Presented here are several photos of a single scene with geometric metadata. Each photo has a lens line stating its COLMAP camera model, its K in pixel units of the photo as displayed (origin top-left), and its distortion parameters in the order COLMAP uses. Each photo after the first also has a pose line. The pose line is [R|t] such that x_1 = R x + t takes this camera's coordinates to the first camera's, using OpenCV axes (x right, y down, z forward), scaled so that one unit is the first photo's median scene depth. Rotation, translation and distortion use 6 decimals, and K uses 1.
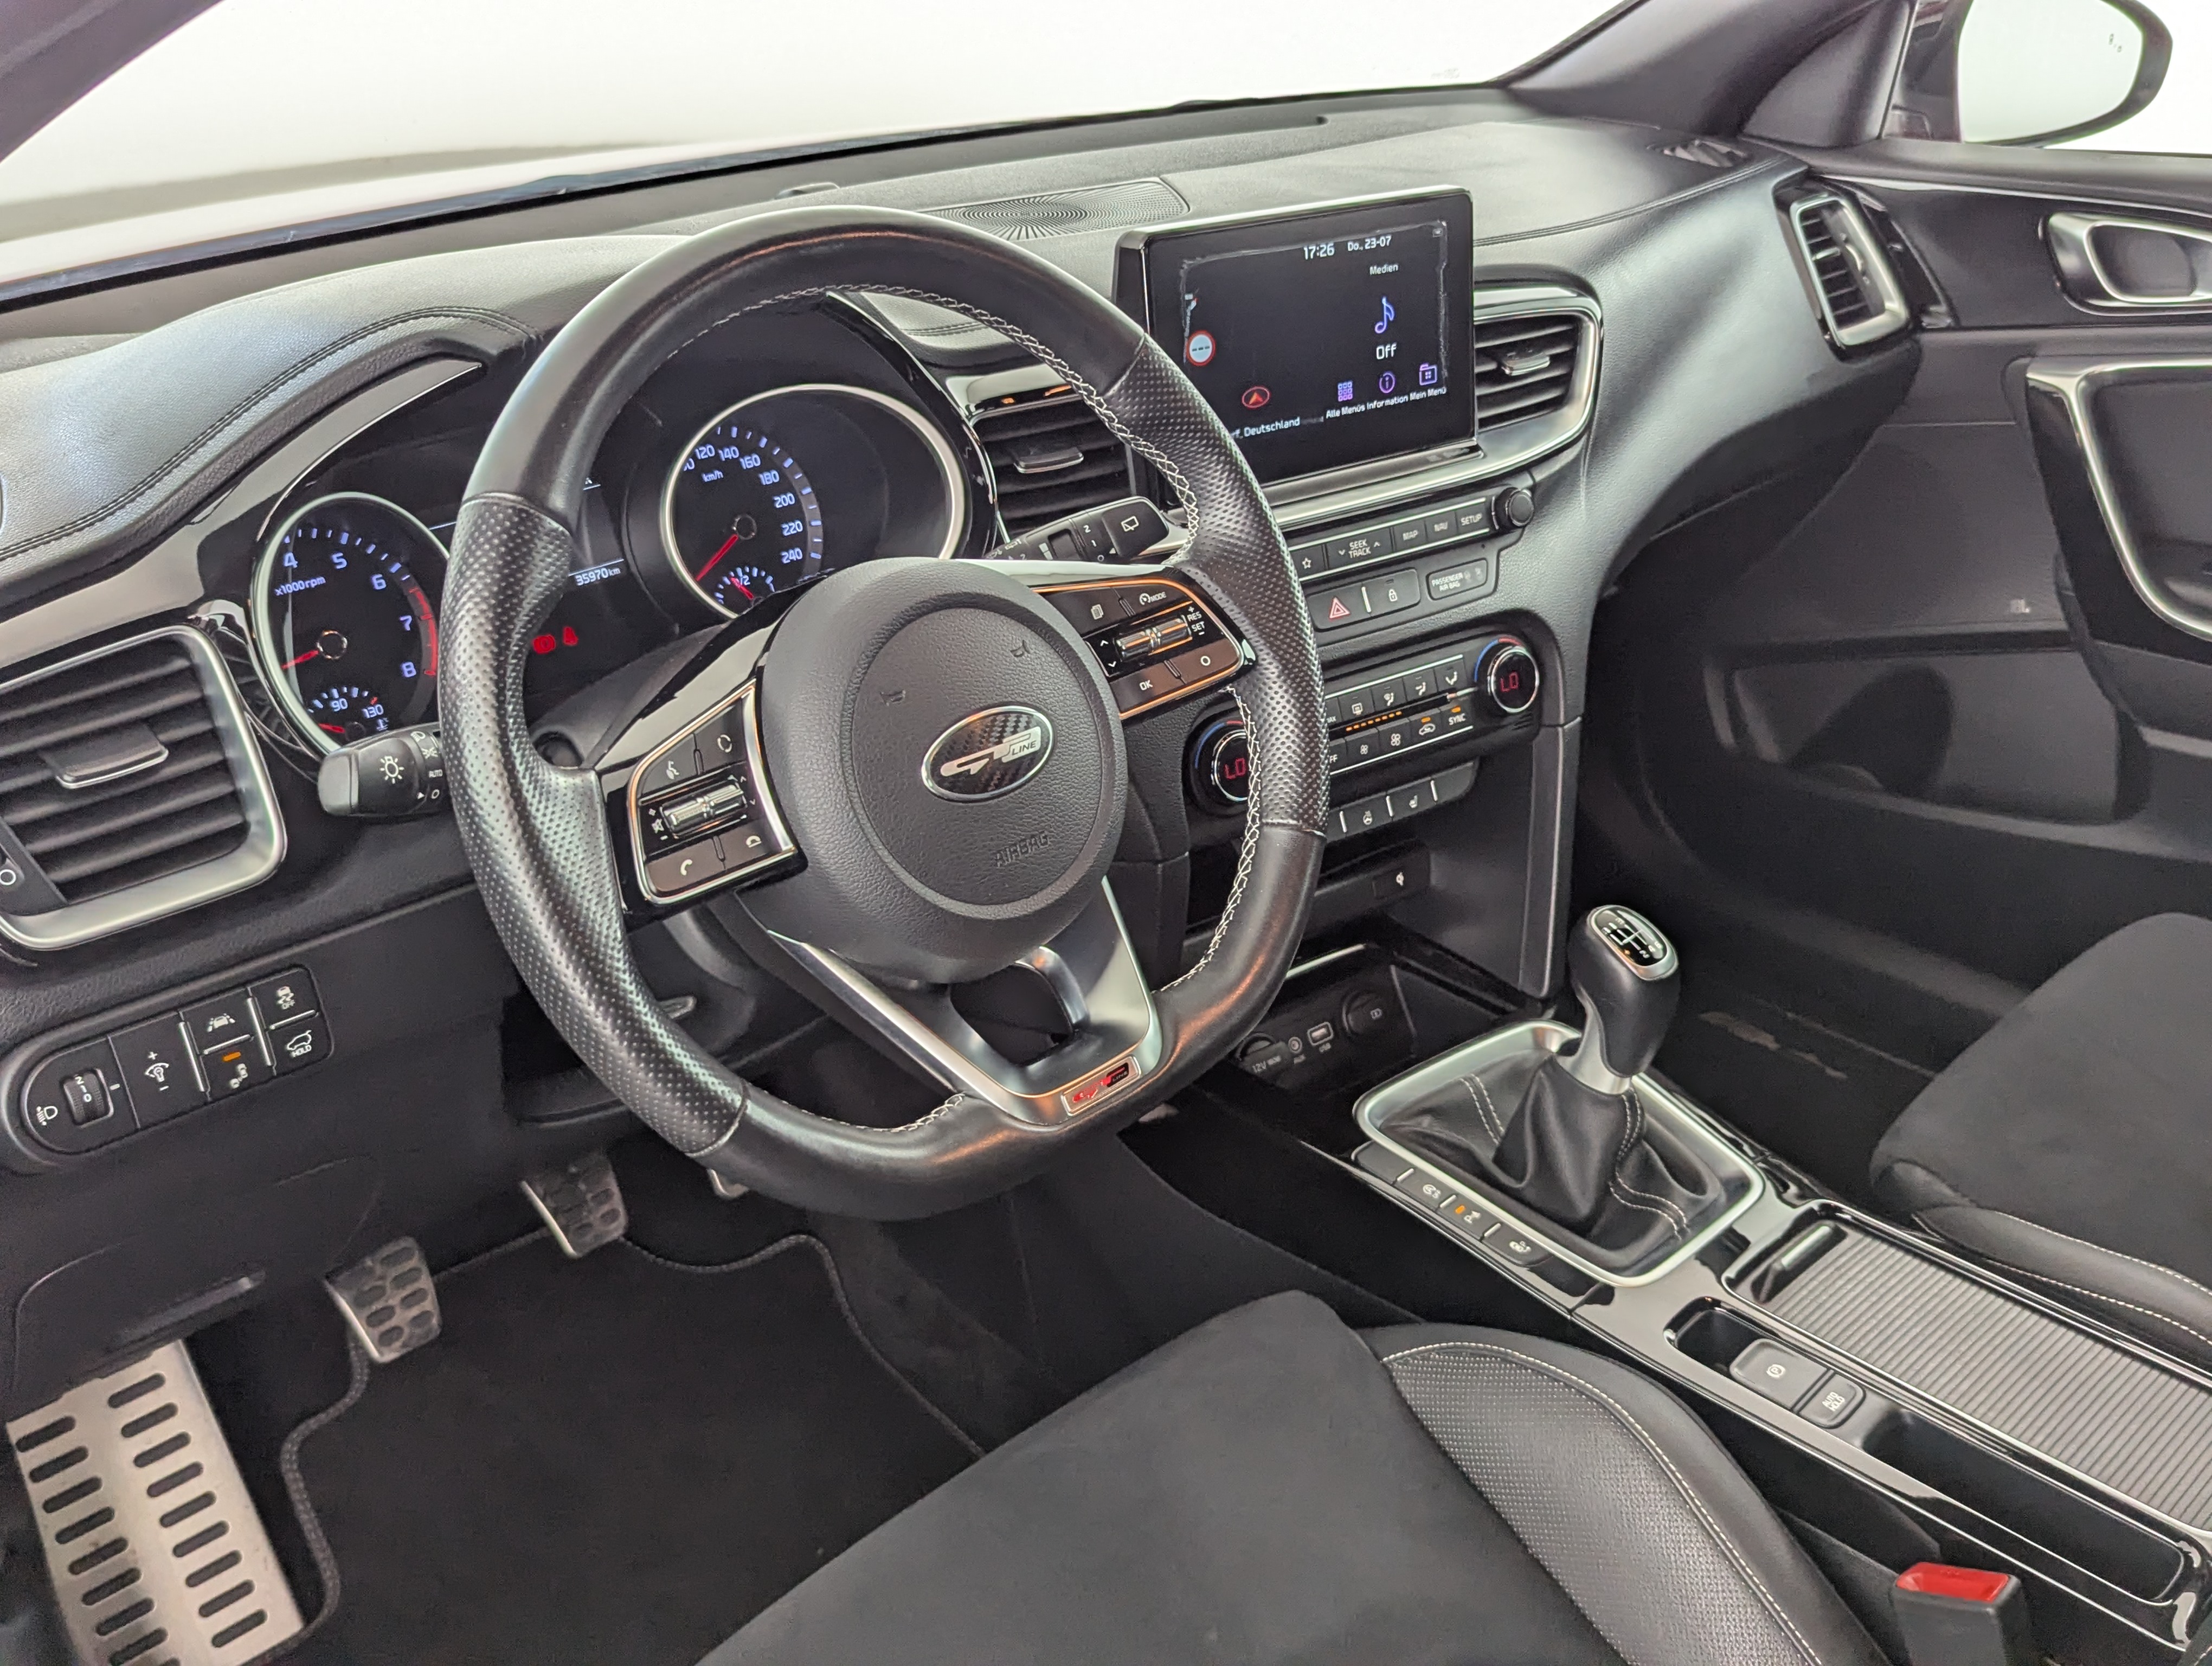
lens RADIAL K [[2090.9, 0, 1128.1], [0, 2090.9, 820.4], [0, 0, 1]] dist [0.057451, -0.020720]
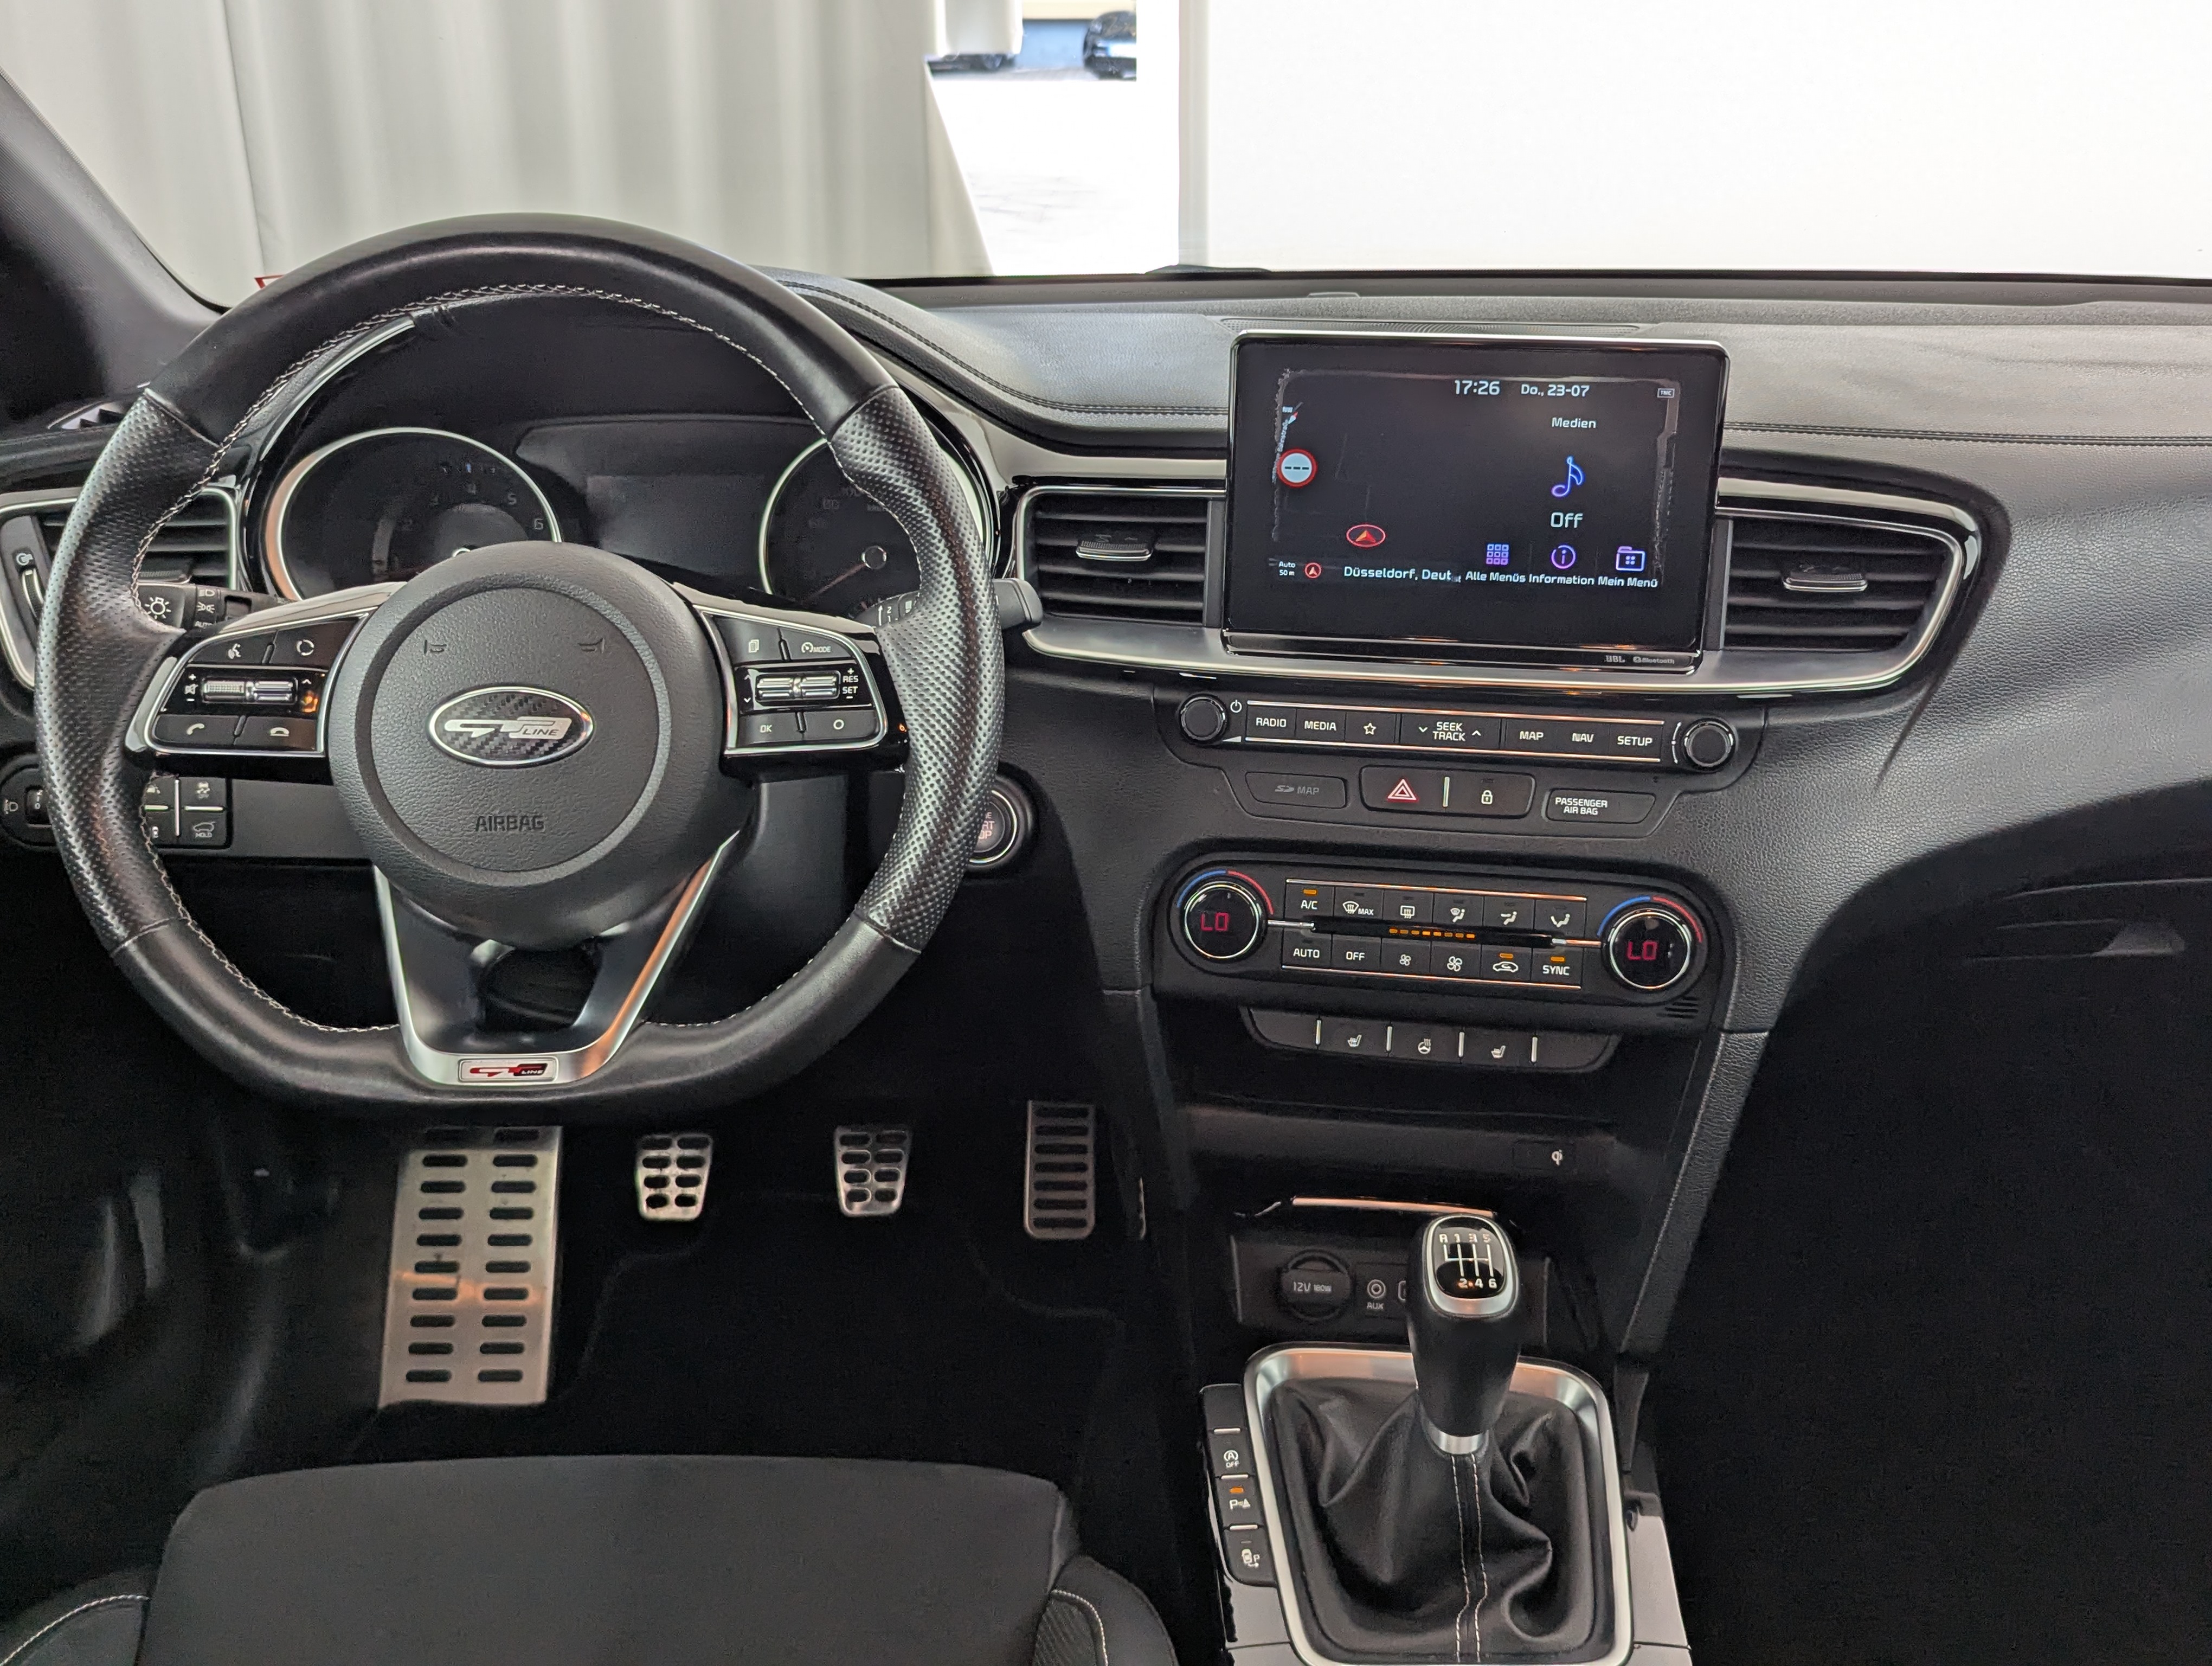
lens RADIAL K [[2087.3, 0, 1125.2], [0, 2087.3, 837.4], [0, 0, 1]] dist [0.055413, -0.017933]
pose [[0.717652, 0.267697, -0.642895, 0.566676], [-0.316030, 0.947824, 0.041889, -0.081123], [0.620565, 0.173112, 0.764808, 0.265654]]
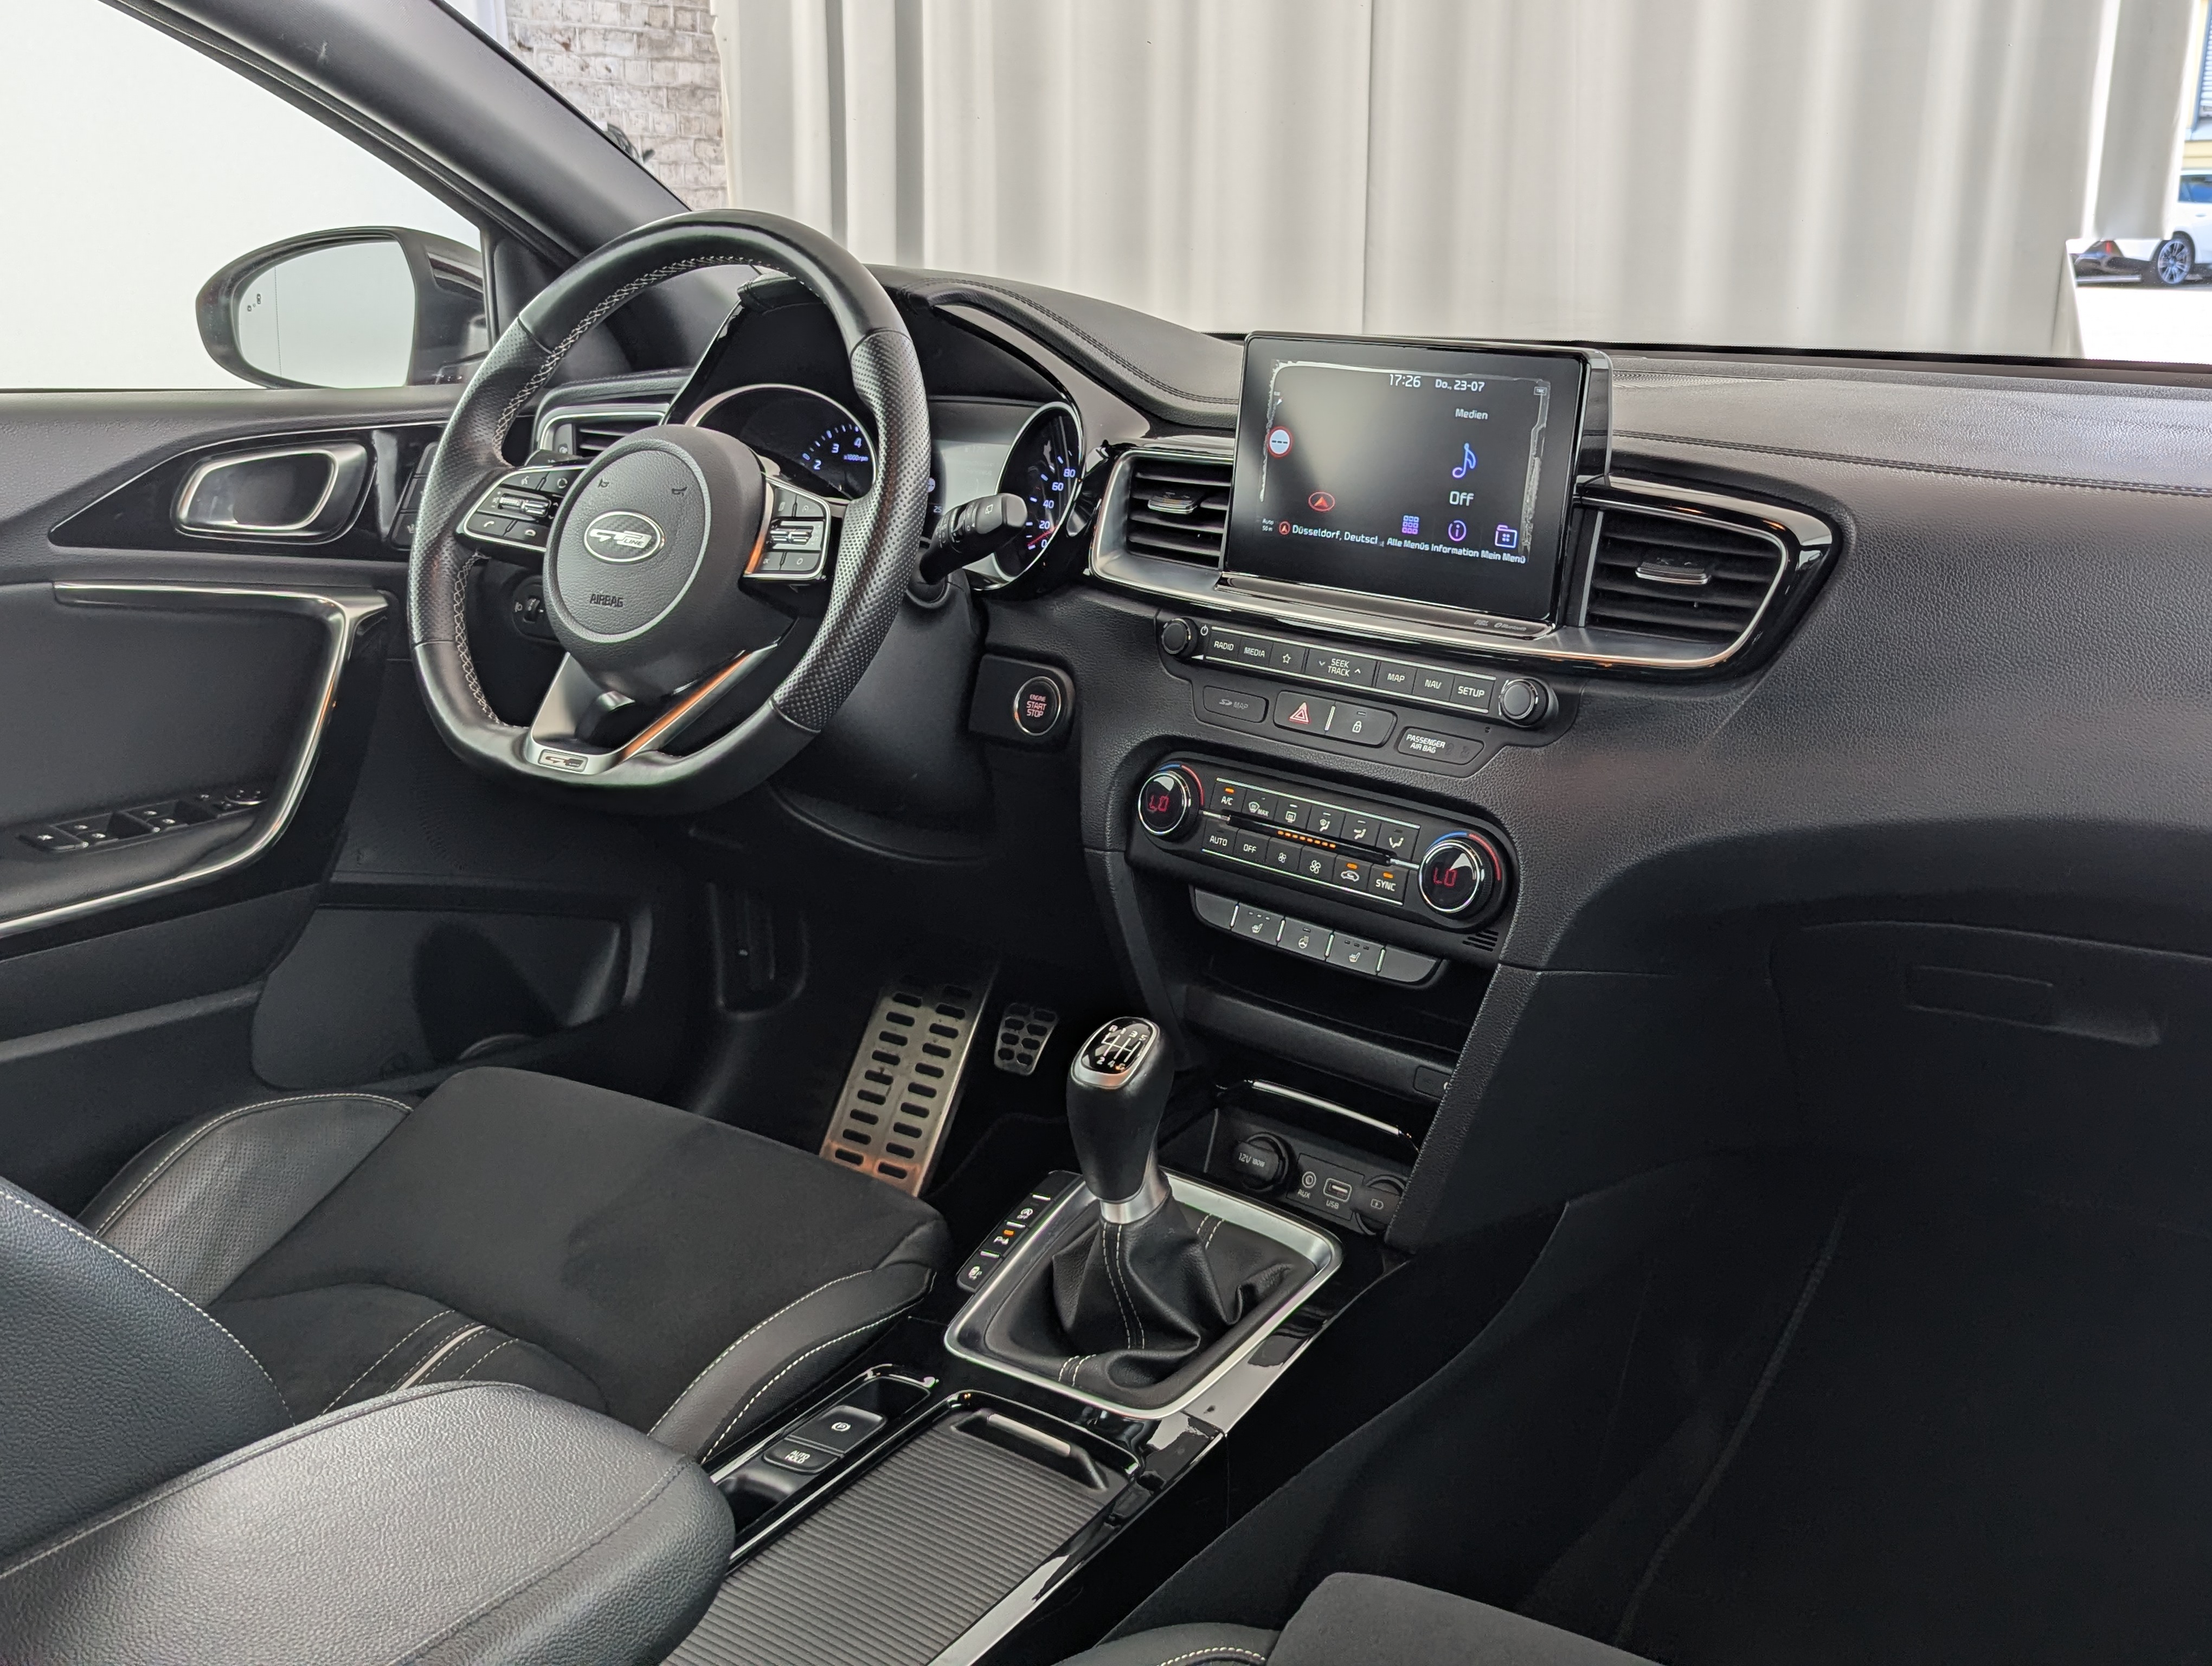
lens RADIAL K [[2090.9, 0, 1128.1], [0, 2090.9, 820.4], [0, 0, 1]] dist [0.057451, -0.020720]
pose [[0.213795, 0.285126, -0.934342, 1.029096], [-0.443798, 0.880406, 0.167118, -0.184568], [0.870250, 0.378930, 0.314765, 0.612357]]
